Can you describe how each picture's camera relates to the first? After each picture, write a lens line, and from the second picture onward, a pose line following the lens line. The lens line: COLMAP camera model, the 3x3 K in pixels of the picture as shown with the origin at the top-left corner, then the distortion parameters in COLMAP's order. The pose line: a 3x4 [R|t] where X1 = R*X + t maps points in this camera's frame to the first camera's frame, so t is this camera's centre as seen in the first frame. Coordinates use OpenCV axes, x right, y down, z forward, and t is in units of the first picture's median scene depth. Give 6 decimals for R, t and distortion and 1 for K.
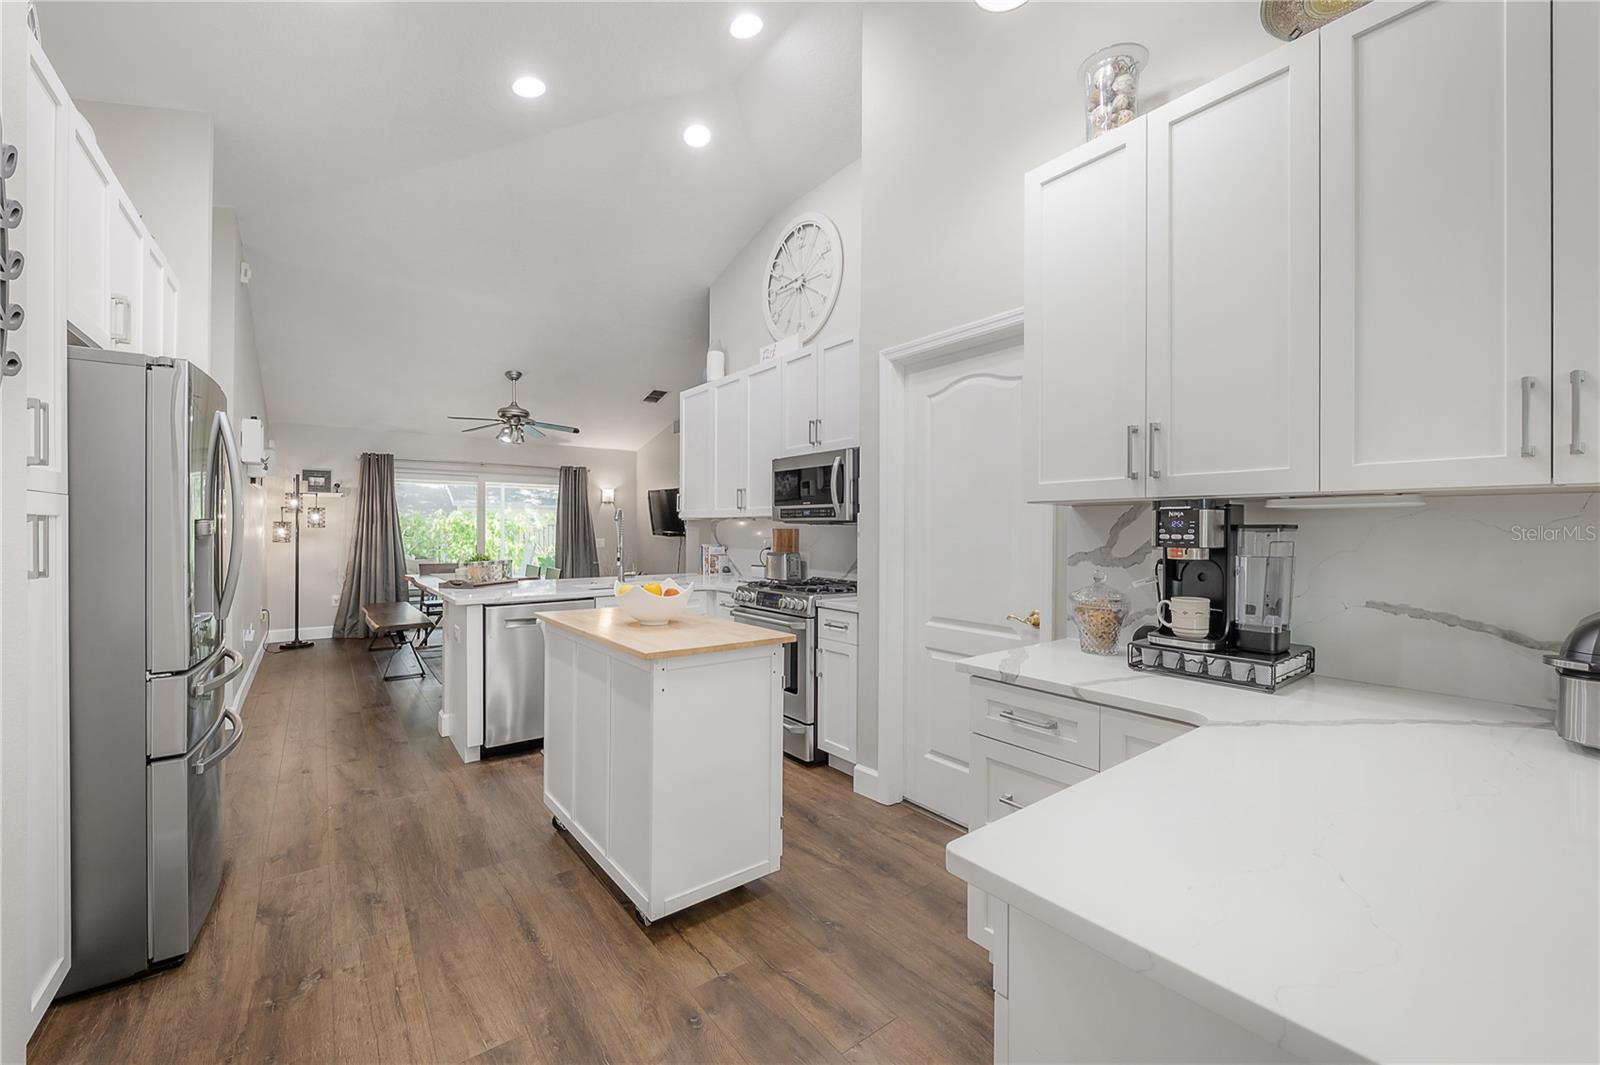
lens RADIAL K [[652.4, 0, 807.1], [0, 652.4, 527.8], [0, 0, 1]] dist [-0.006880, 0.000166]
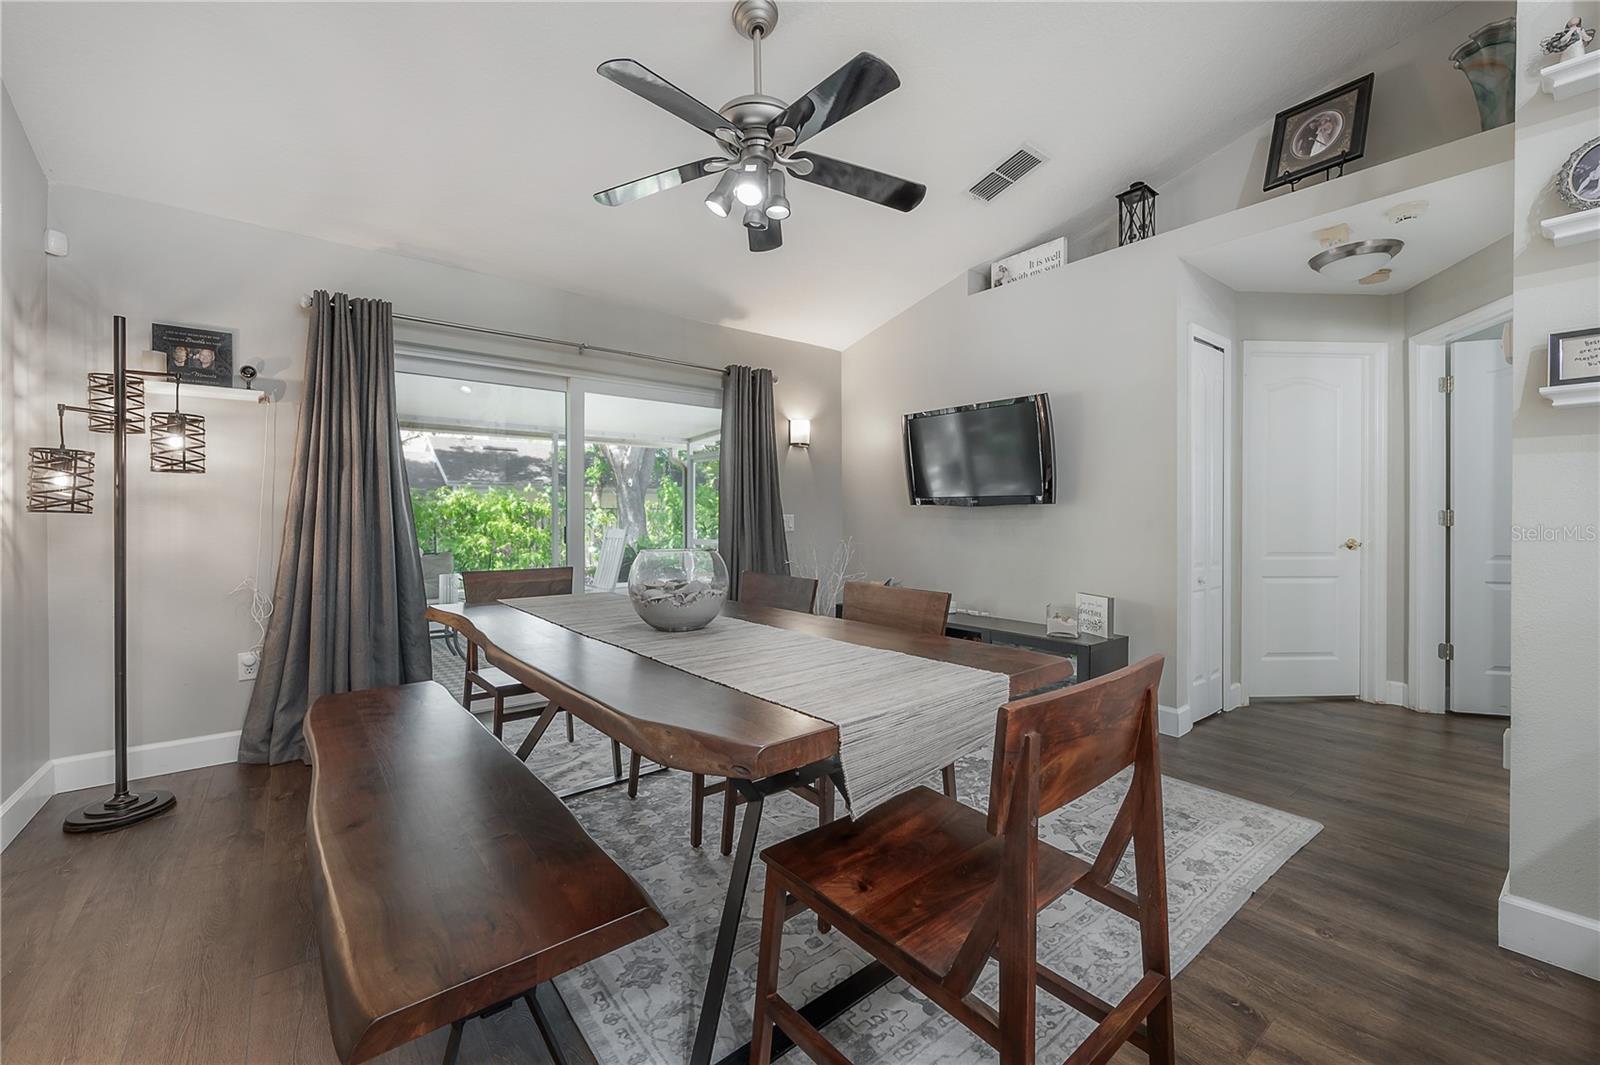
lens RADIAL K [[652.4, 0, 793.4], [0, 652.4, 517.9], [0, 0, 1]] dist [-0.006880, 0.000166]
pose [[0.999873, -0.004468, 0.015324, -0.404367], [0.004457, 0.999990, 0.000769, 0.023820], [-0.015327, -0.000700, 0.999882, 0.608315]]
